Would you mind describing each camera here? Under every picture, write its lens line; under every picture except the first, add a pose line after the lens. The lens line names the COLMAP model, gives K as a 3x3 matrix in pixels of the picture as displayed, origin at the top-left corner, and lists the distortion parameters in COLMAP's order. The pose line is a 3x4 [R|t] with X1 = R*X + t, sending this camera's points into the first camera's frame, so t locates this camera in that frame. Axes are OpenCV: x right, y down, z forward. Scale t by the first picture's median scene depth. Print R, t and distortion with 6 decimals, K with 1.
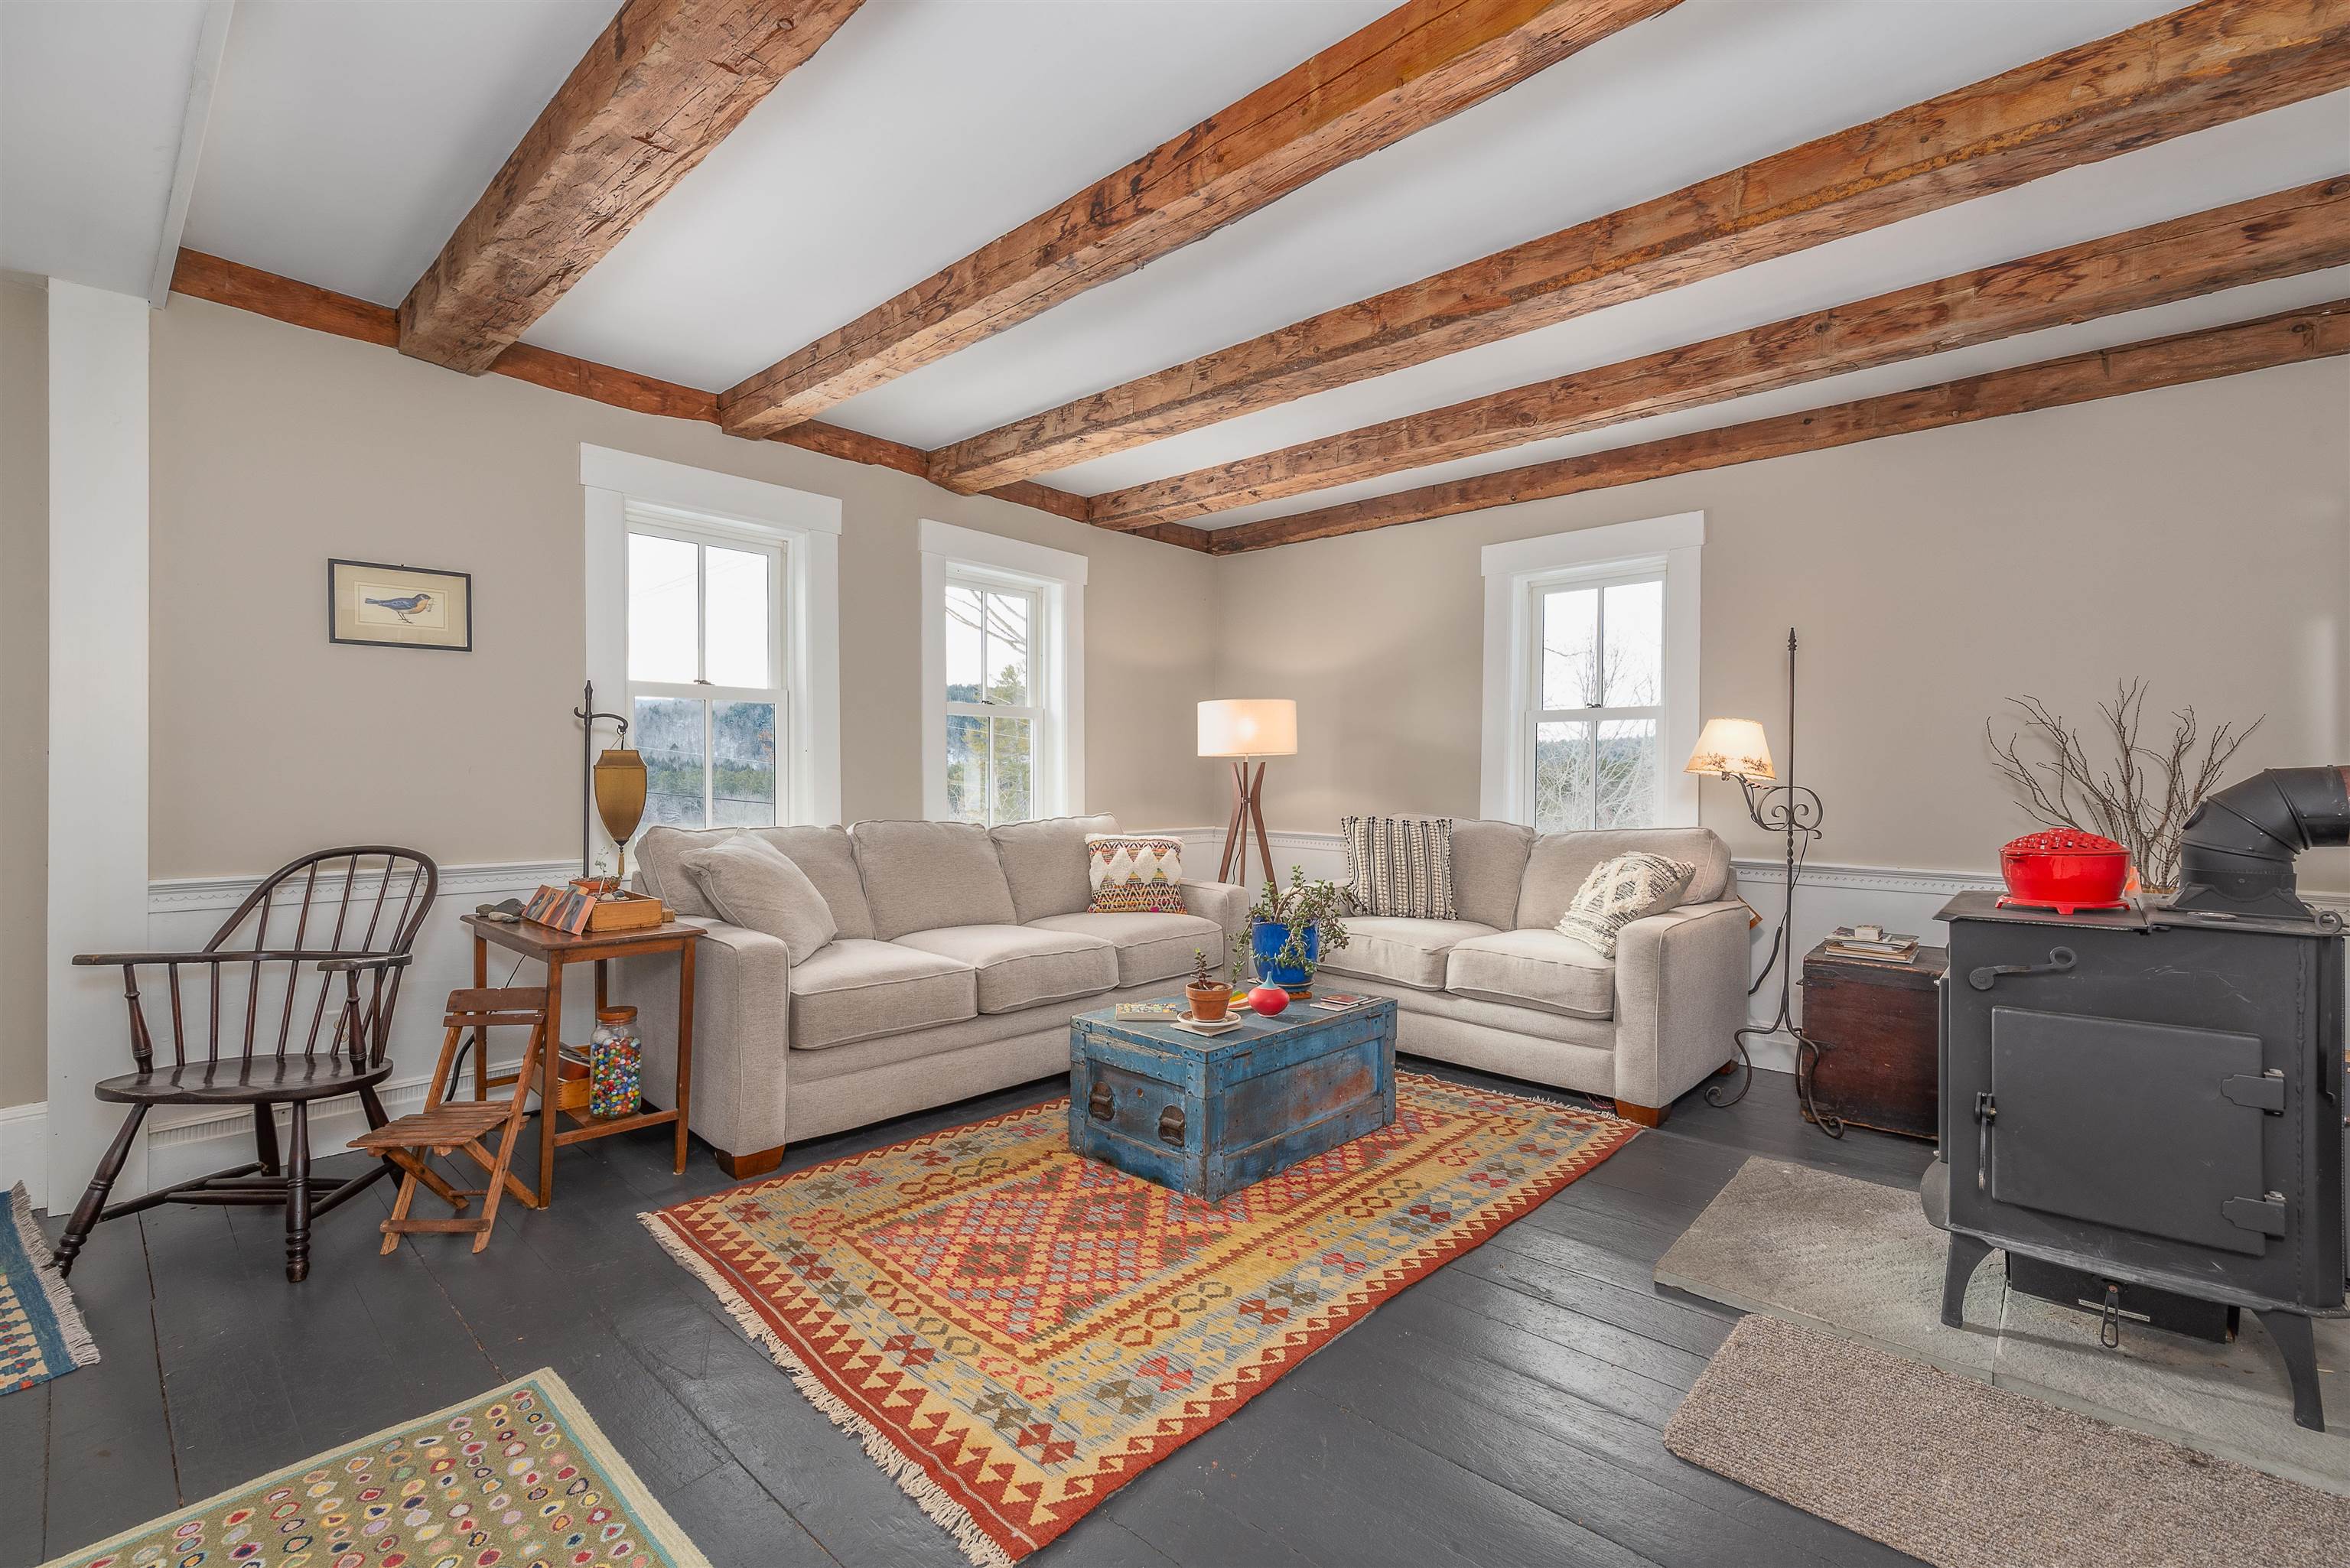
lens RADIAL K [[1037.2, 0, 1175.0], [0, 1037.2, 784.0], [0, 0, 1]] dist [0.000486, -0.003685]
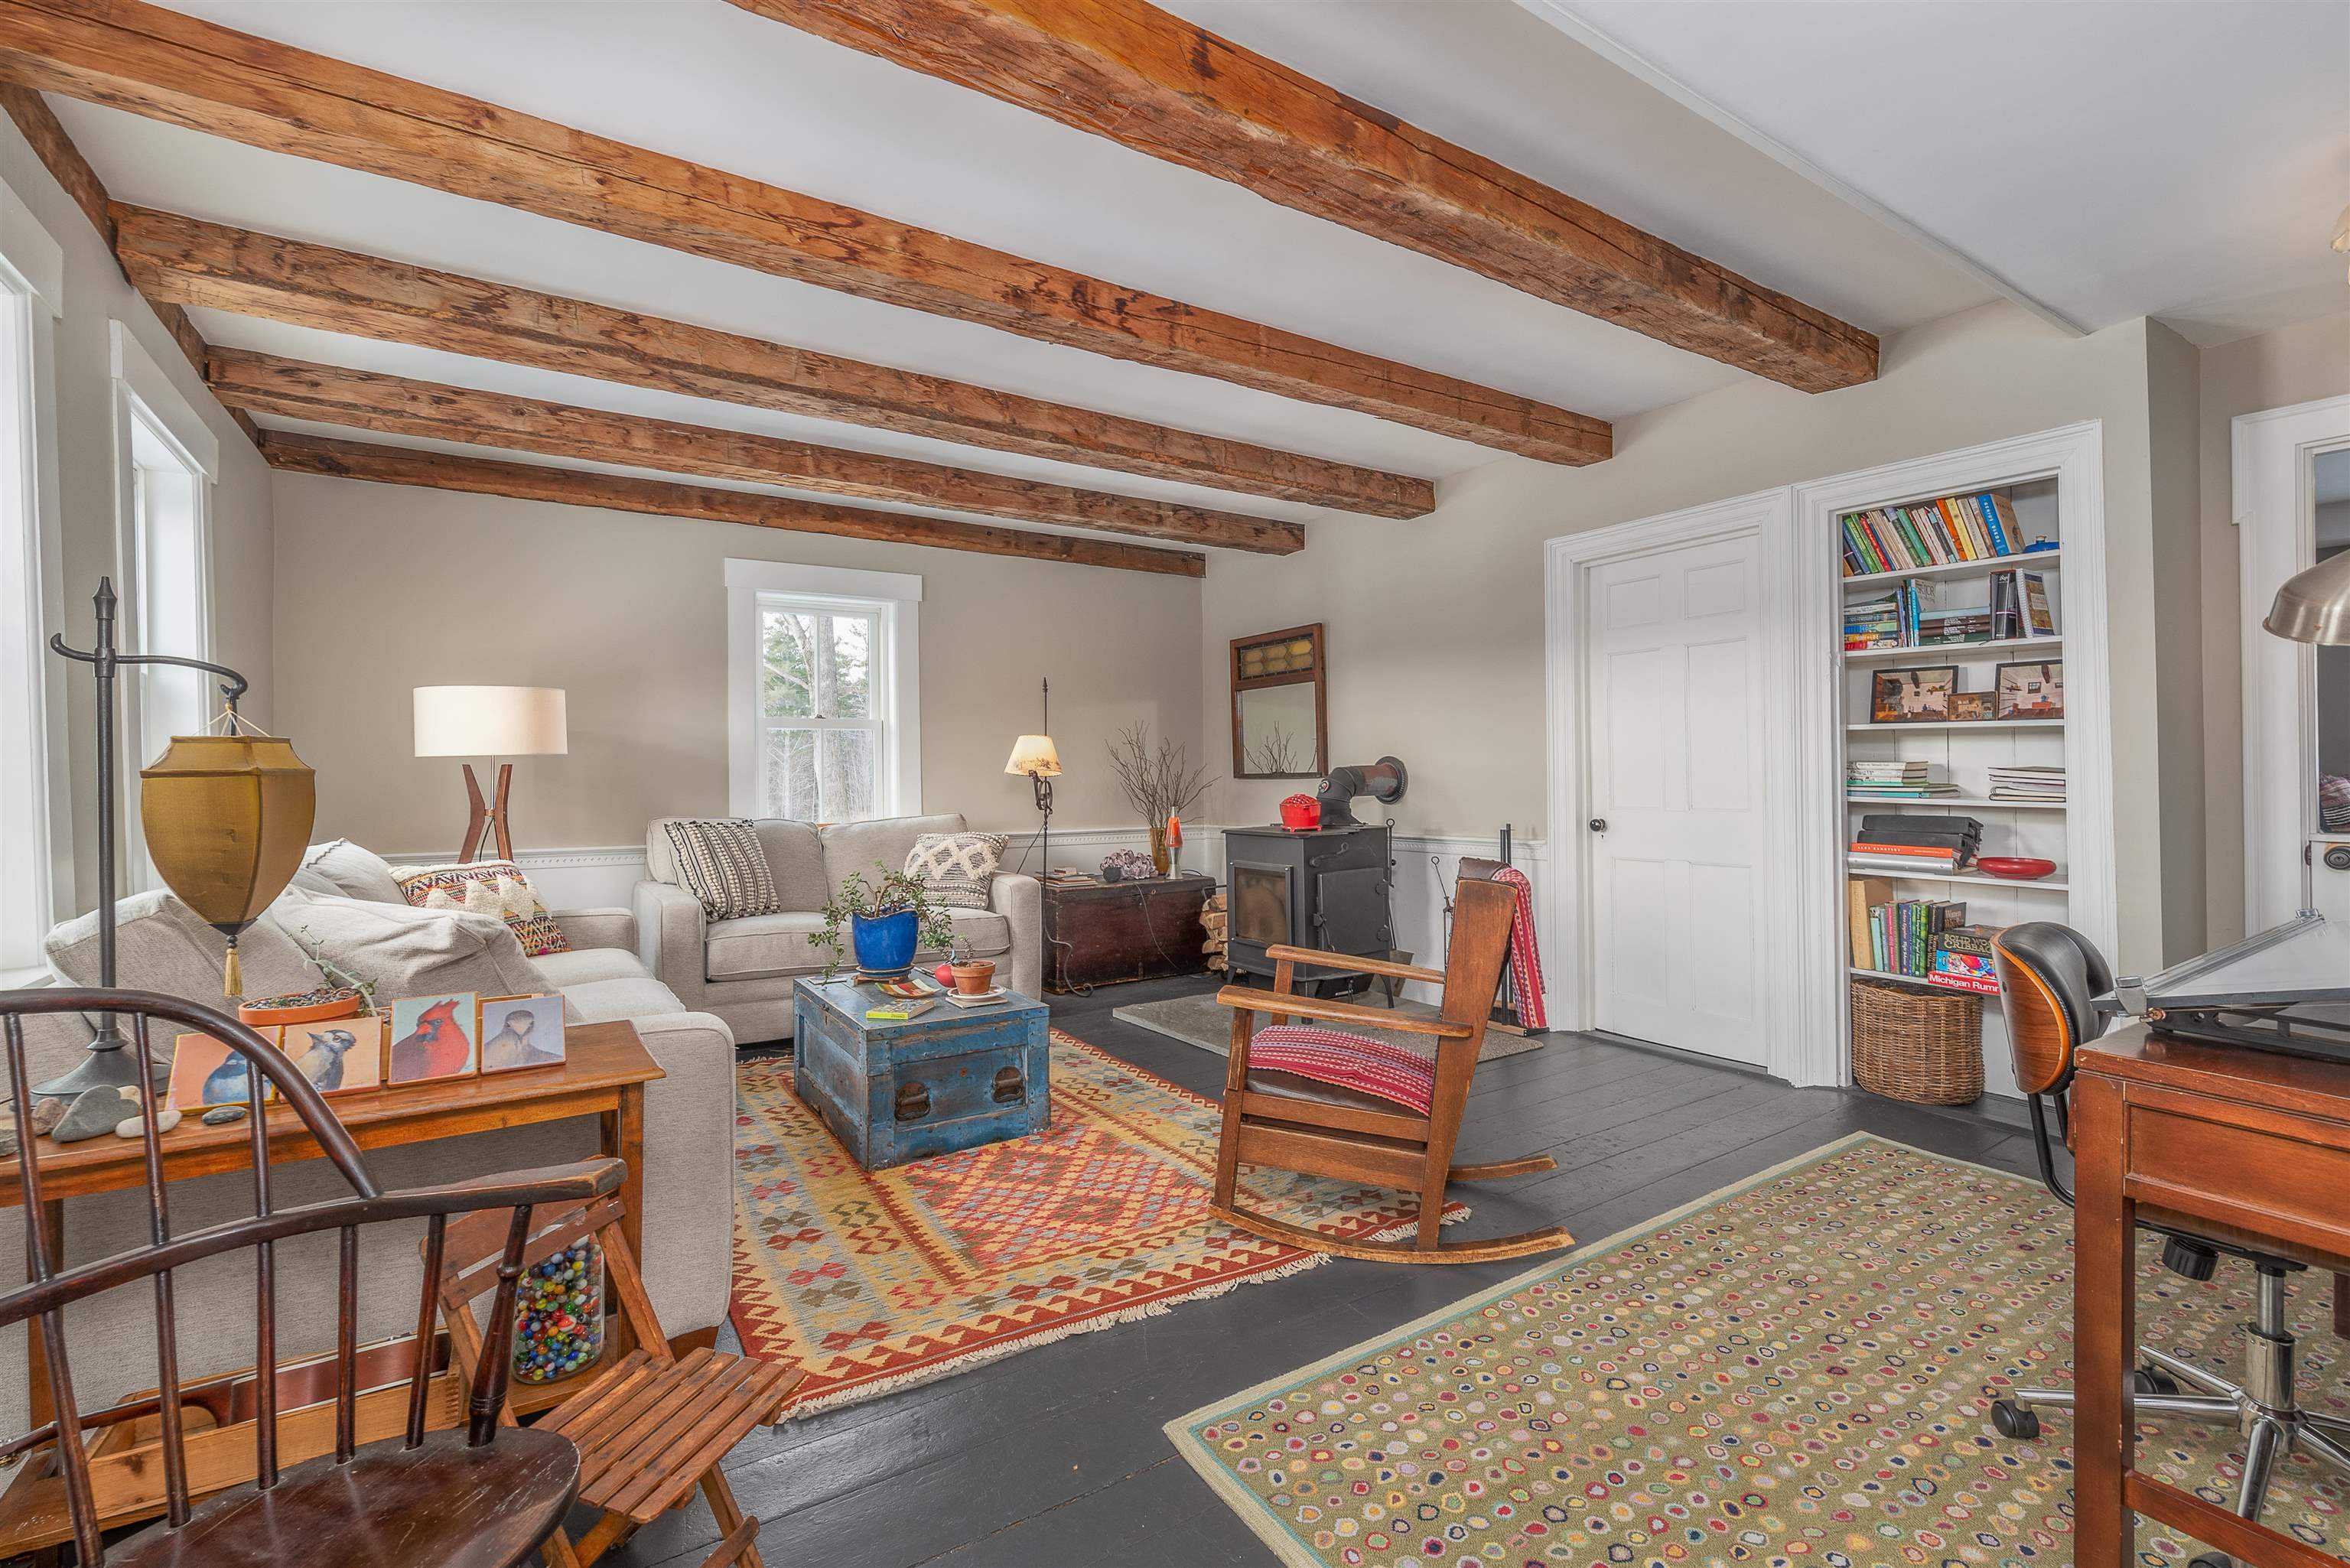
lens RADIAL K [[1037.2, 0, 1175.0], [0, 1037.2, 784.0], [0, 0, 1]] dist [0.000486, -0.003685]
pose [[0.249718, -0.016423, 0.968179, -1.138393], [0.018635, 0.999753, 0.012152, -0.011864], [-0.968139, 0.015008, 0.249962, 0.578212]]
